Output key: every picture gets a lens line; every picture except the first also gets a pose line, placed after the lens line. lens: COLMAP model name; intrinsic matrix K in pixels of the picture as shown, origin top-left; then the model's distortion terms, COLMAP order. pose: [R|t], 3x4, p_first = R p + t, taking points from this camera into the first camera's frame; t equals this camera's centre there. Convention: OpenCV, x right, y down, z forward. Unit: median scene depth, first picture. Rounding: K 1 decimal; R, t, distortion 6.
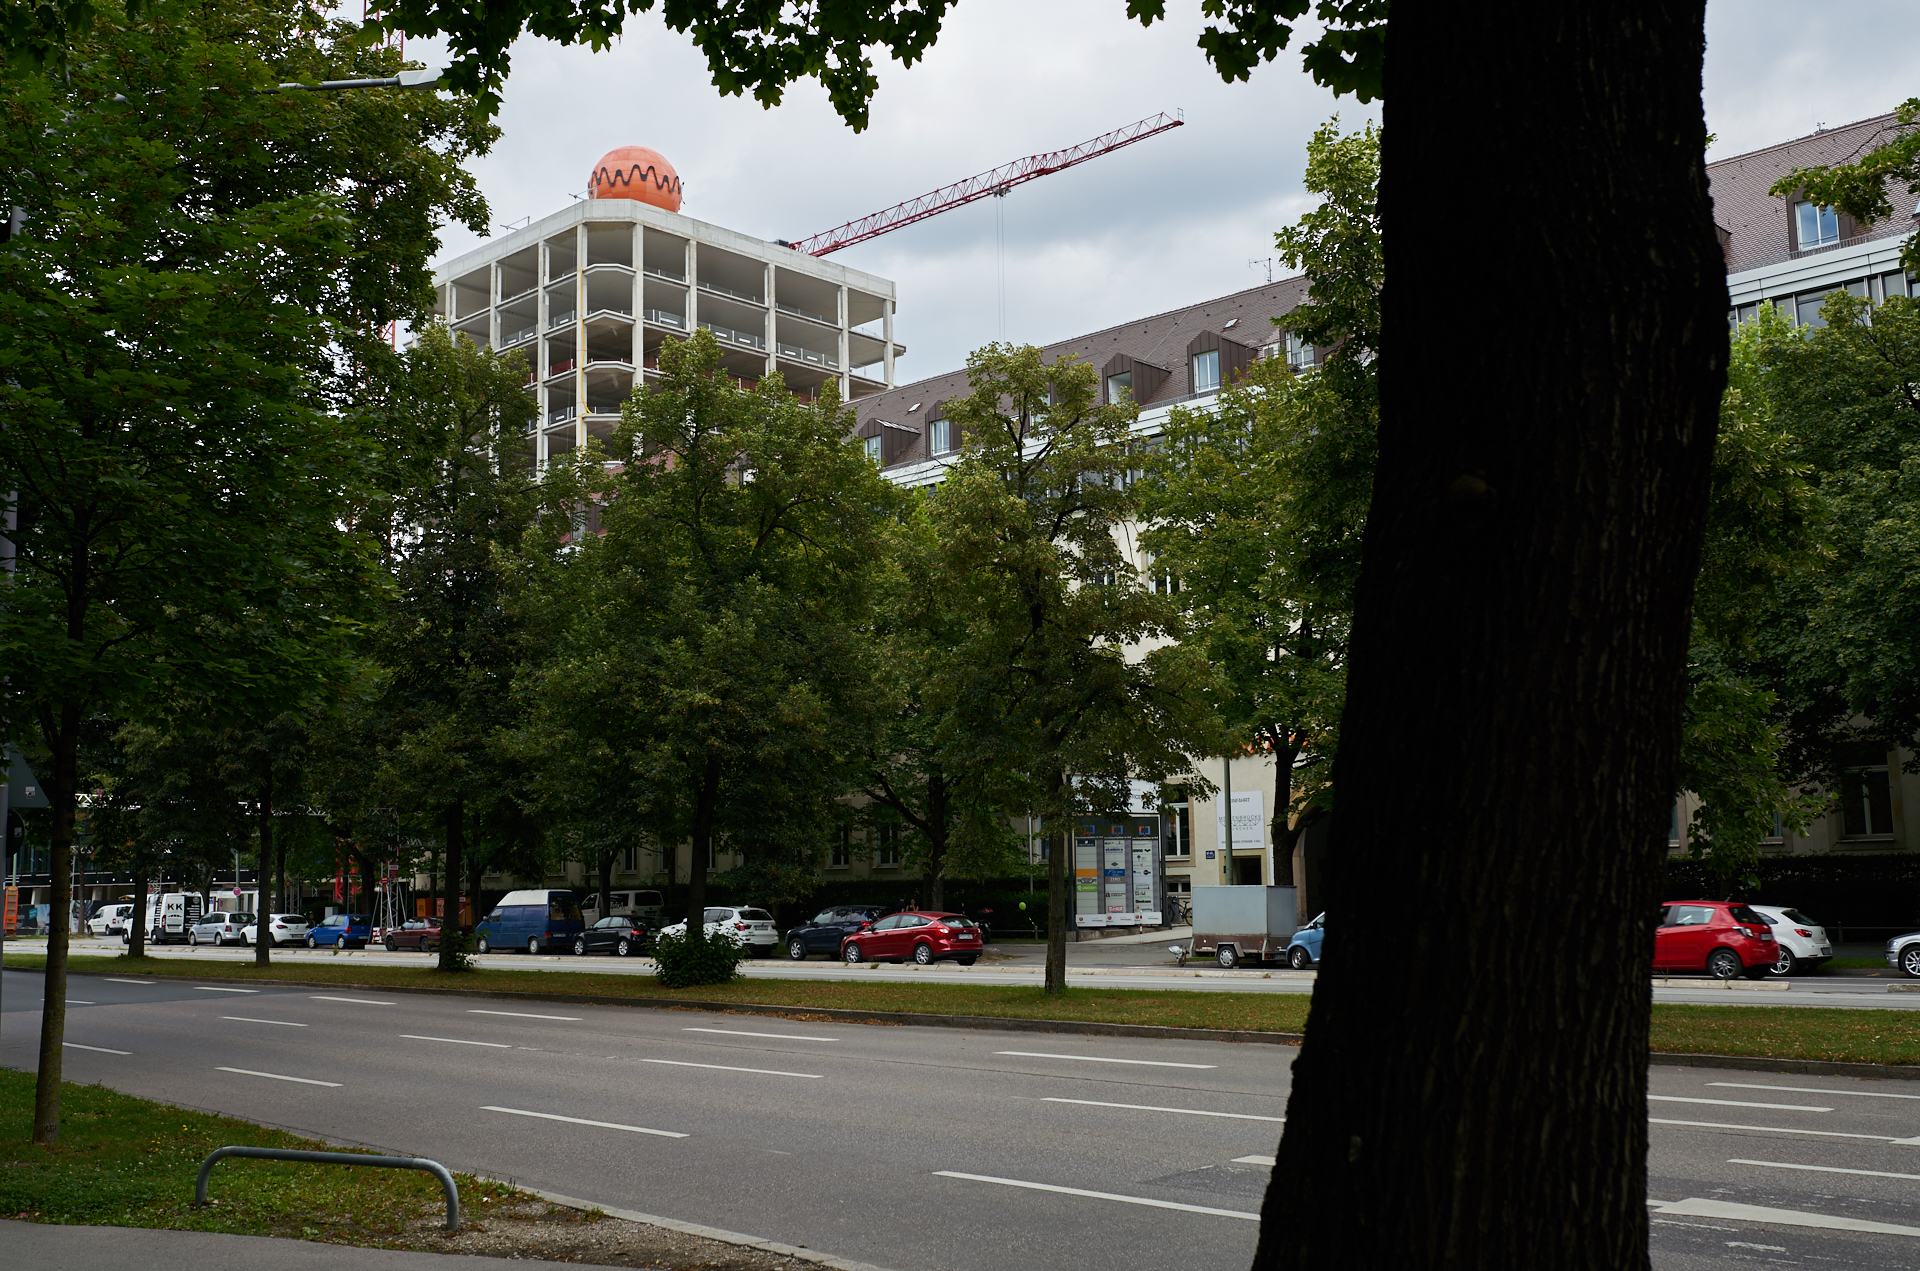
lens RADIAL K [[1863.1, 0, 956.5], [0, 1863.1, 737.8], [0, 0, 1]] dist [-0.064471, 0.126823]
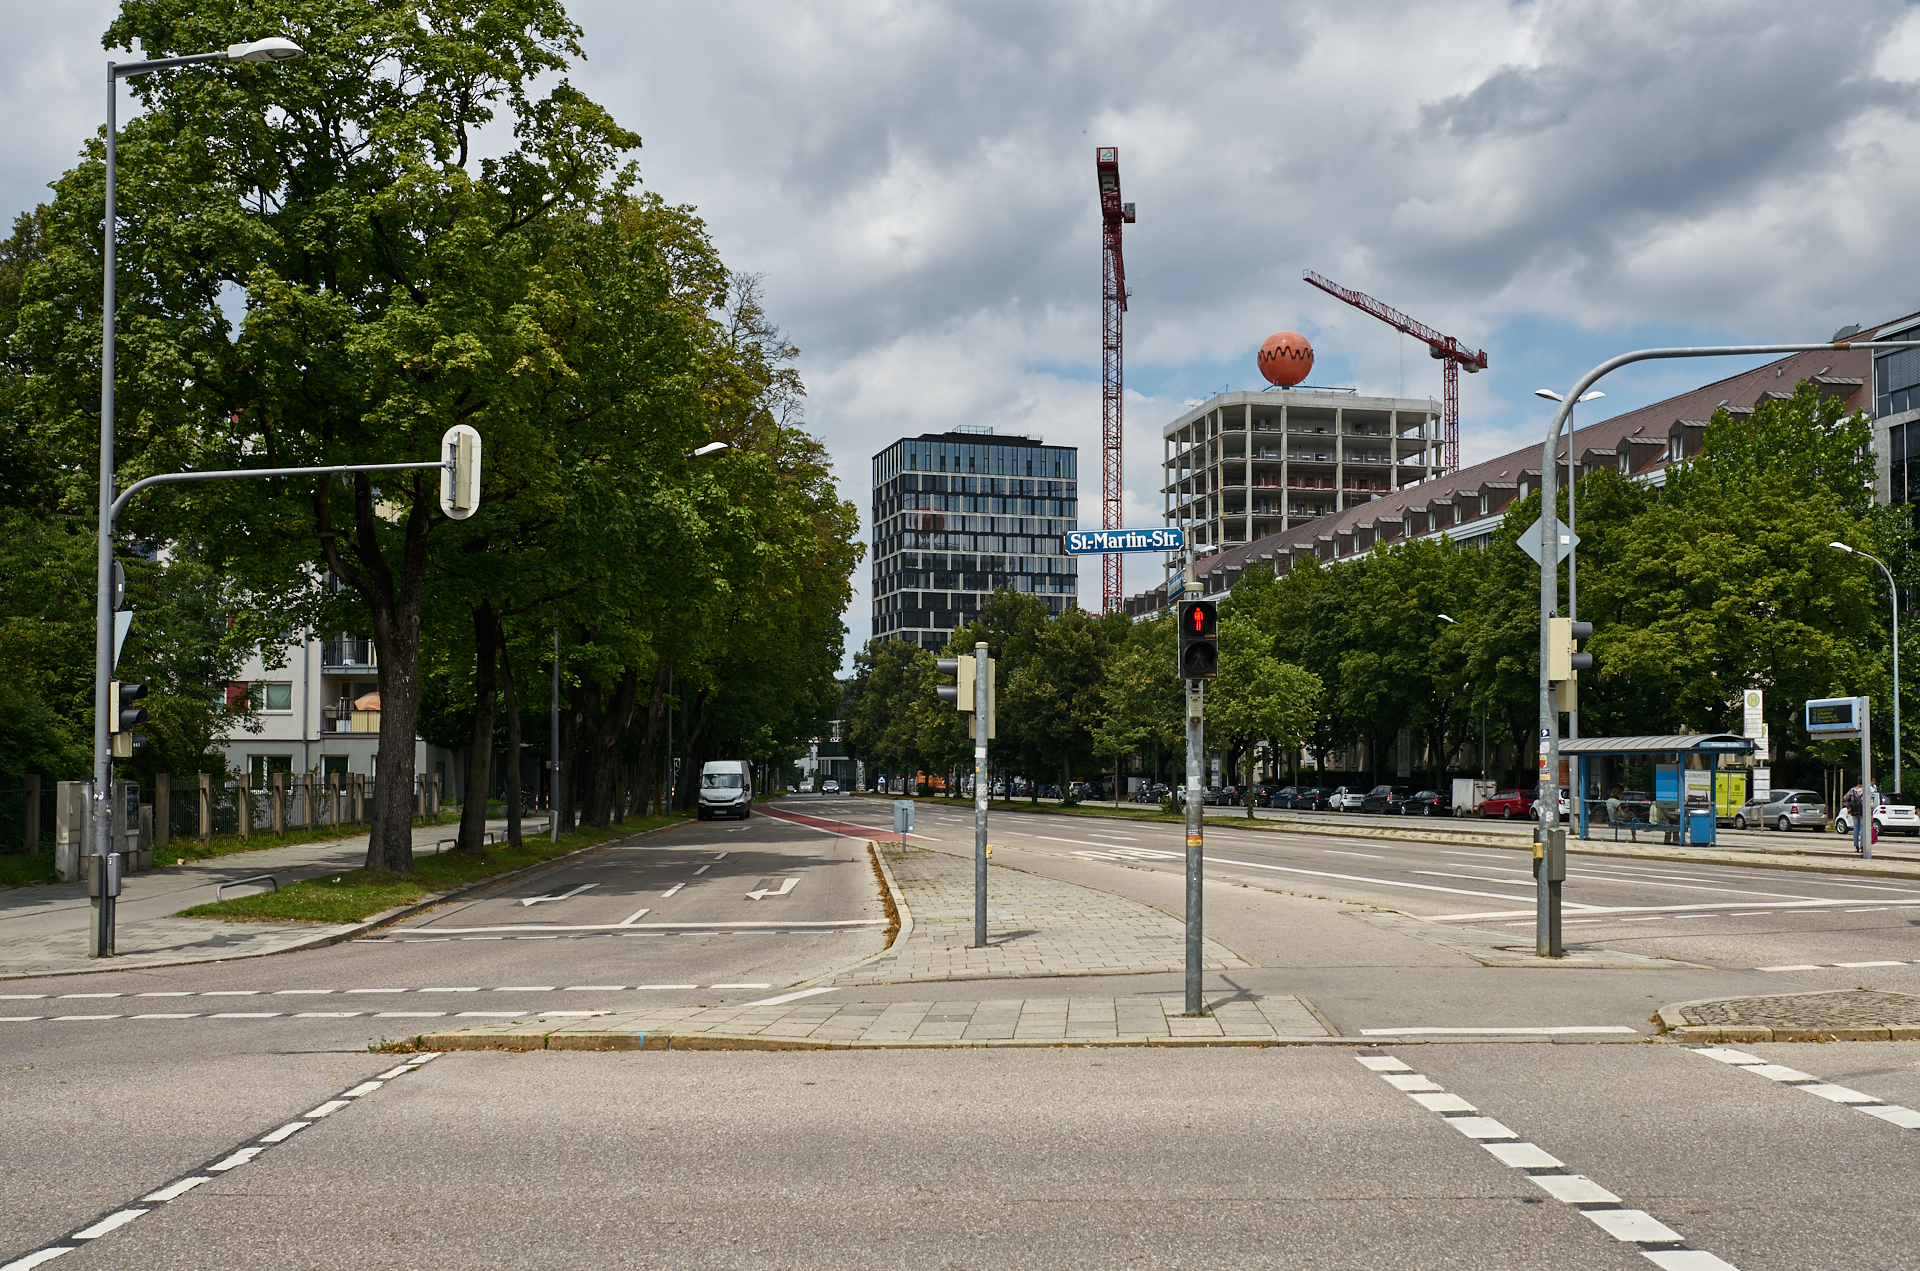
lens RADIAL K [[1854.3, 0, 948.9], [0, 1854.3, 698.9], [0, 0, 1]] dist [-0.042482, 0.017260]
pose [[0.825419, -0.011519, -0.564403, 1.202158], [0.034302, 0.998968, 0.029779, -0.117059], [0.563477, -0.043940, 0.824962, -1.301625]]
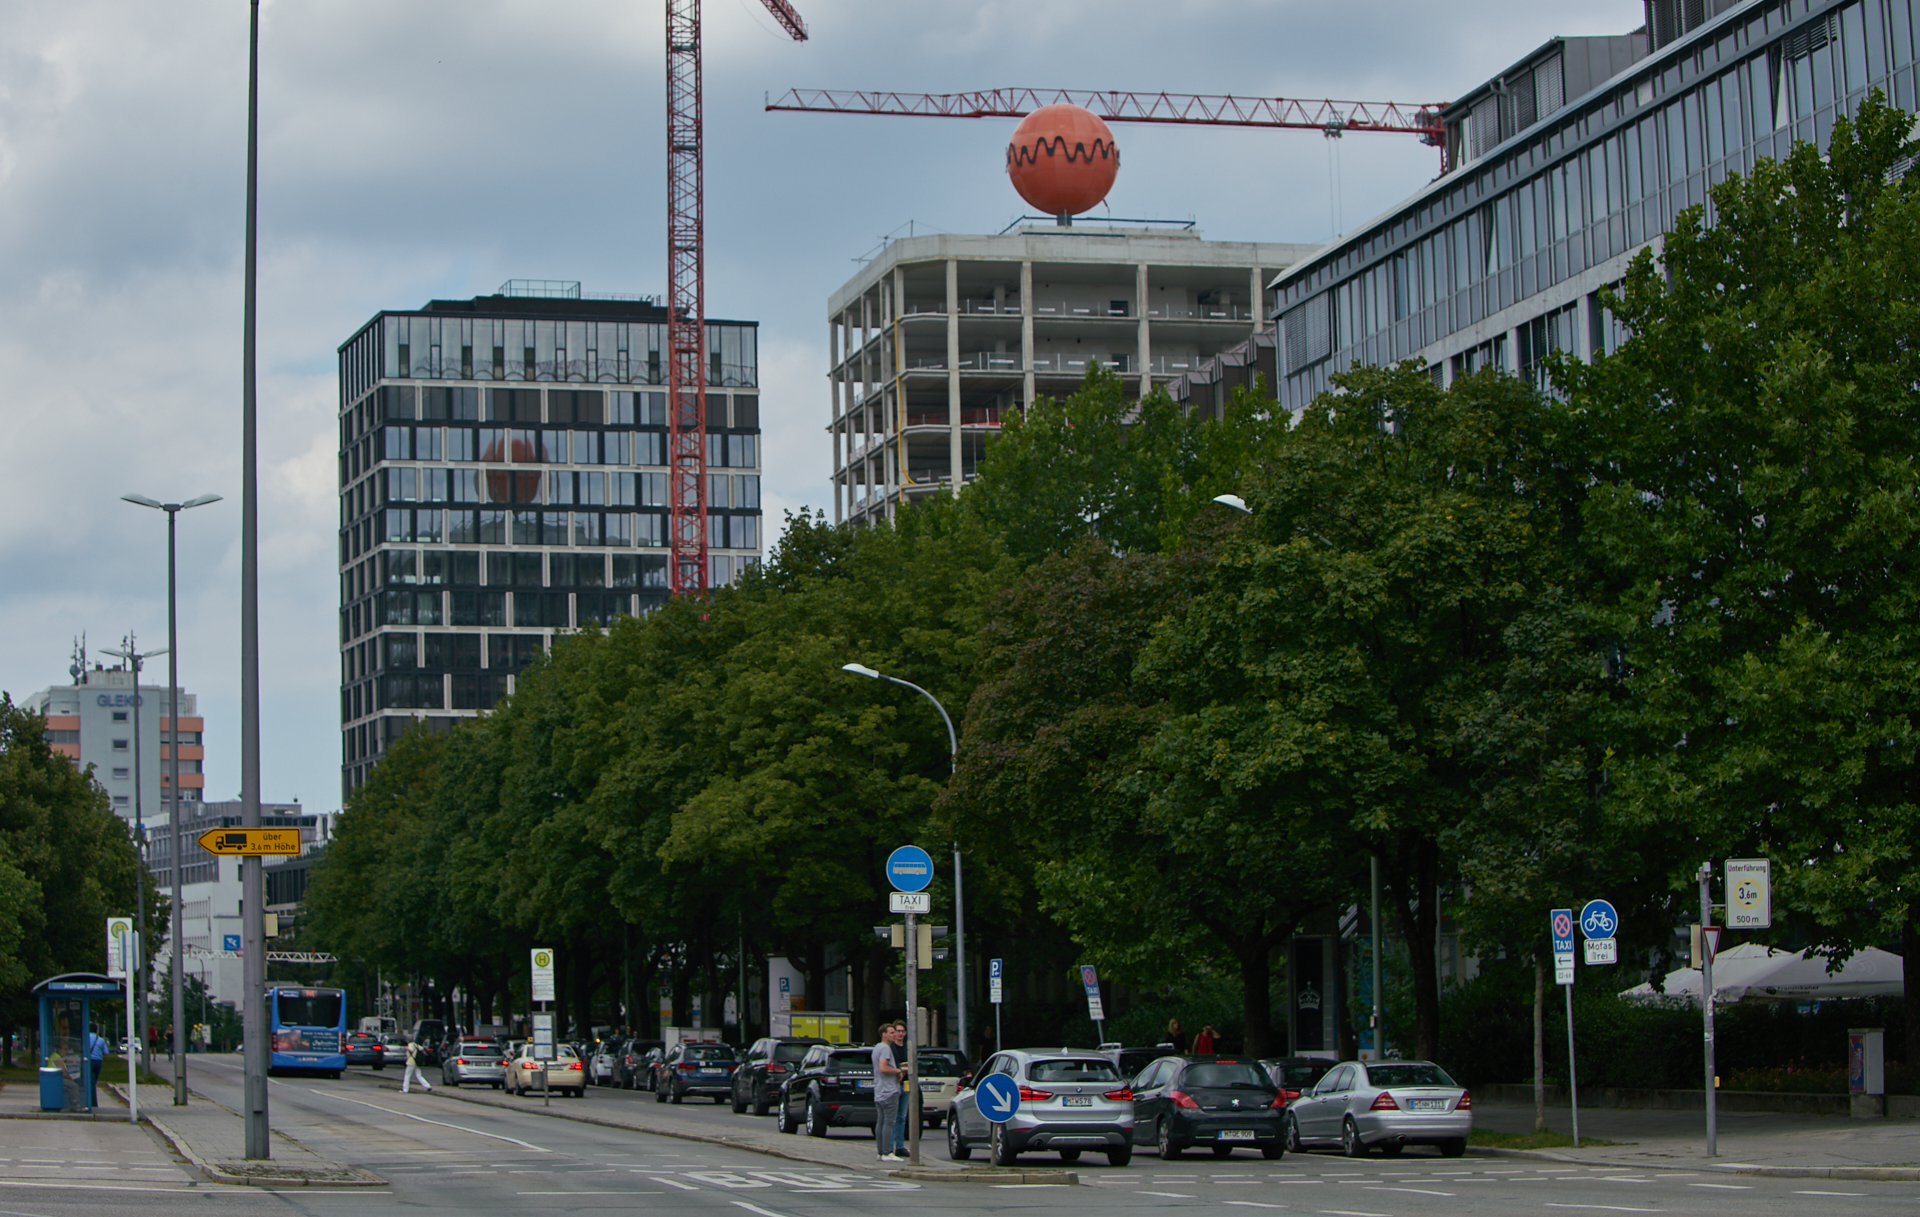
lens RADIAL K [[4317.5, 0, 958.5], [0, 4317.5, 577.4], [0, 0, 1]] dist [-0.603417, -0.621332]
pose [[0.841901, -0.058628, -0.536438, 1.866510], [0.051430, 0.998273, -0.028386, -0.140099], [0.537175, -0.003691, 0.843462, -1.464736]]
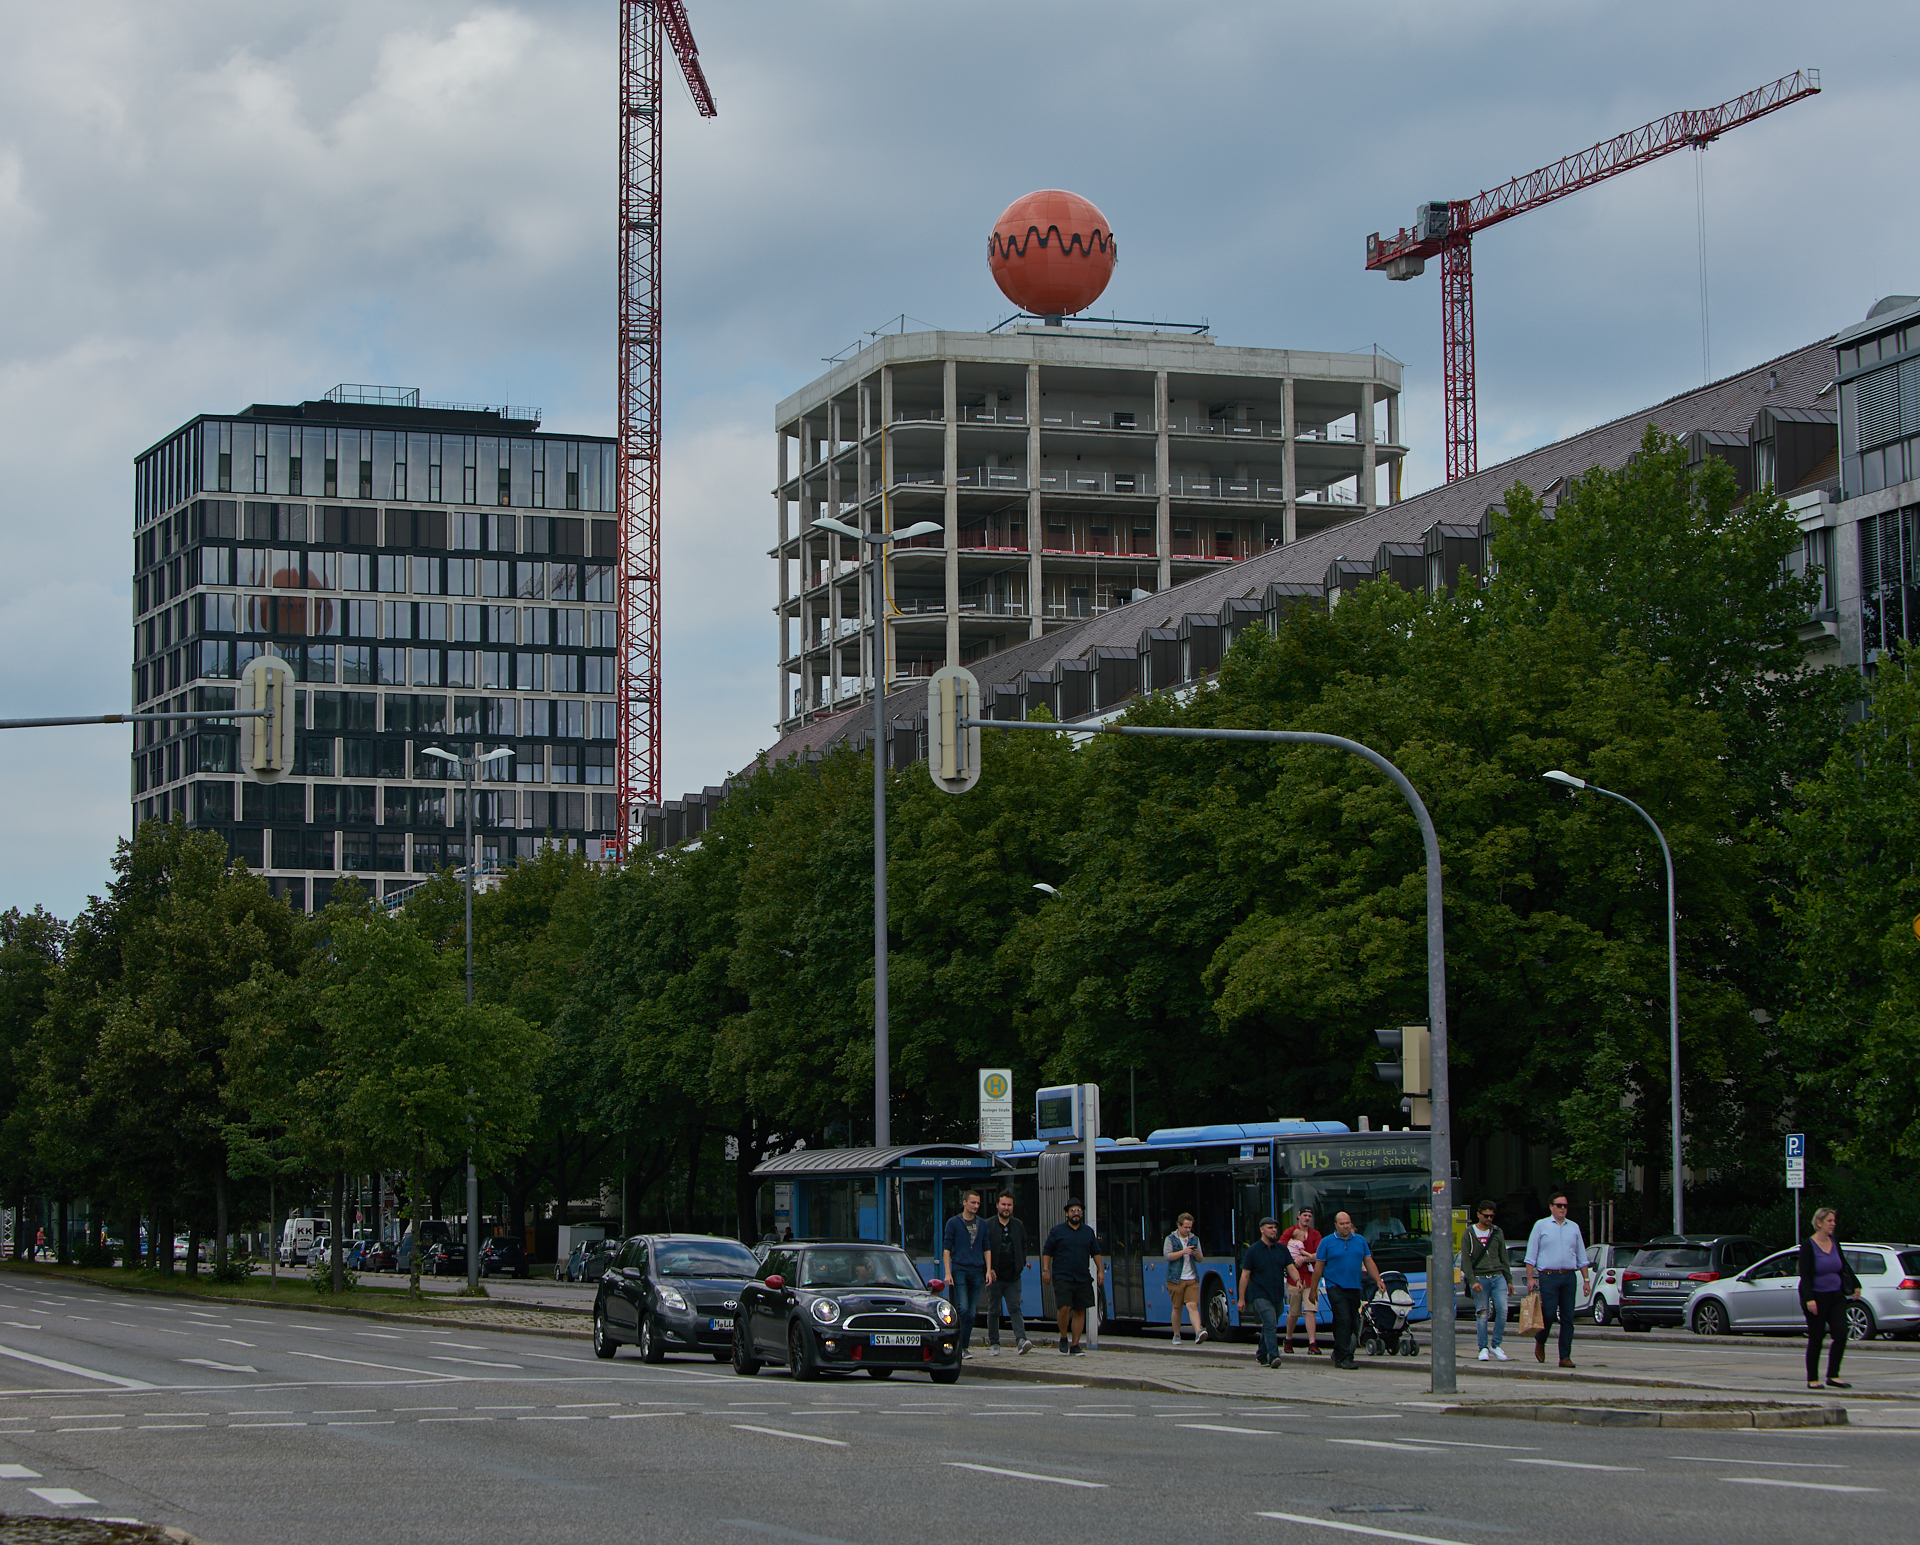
lens RADIAL K [[4696.7, 0, 744.6], [0, 4696.7, 865.4], [0, 0, 1]] dist [-0.373553, 0.507272]
pose [[0.859978, -0.029570, -0.509474, 1.502833], [0.032645, 0.999463, -0.002904, -0.131486], [0.509286, -0.014135, 0.860481, -1.460041]]
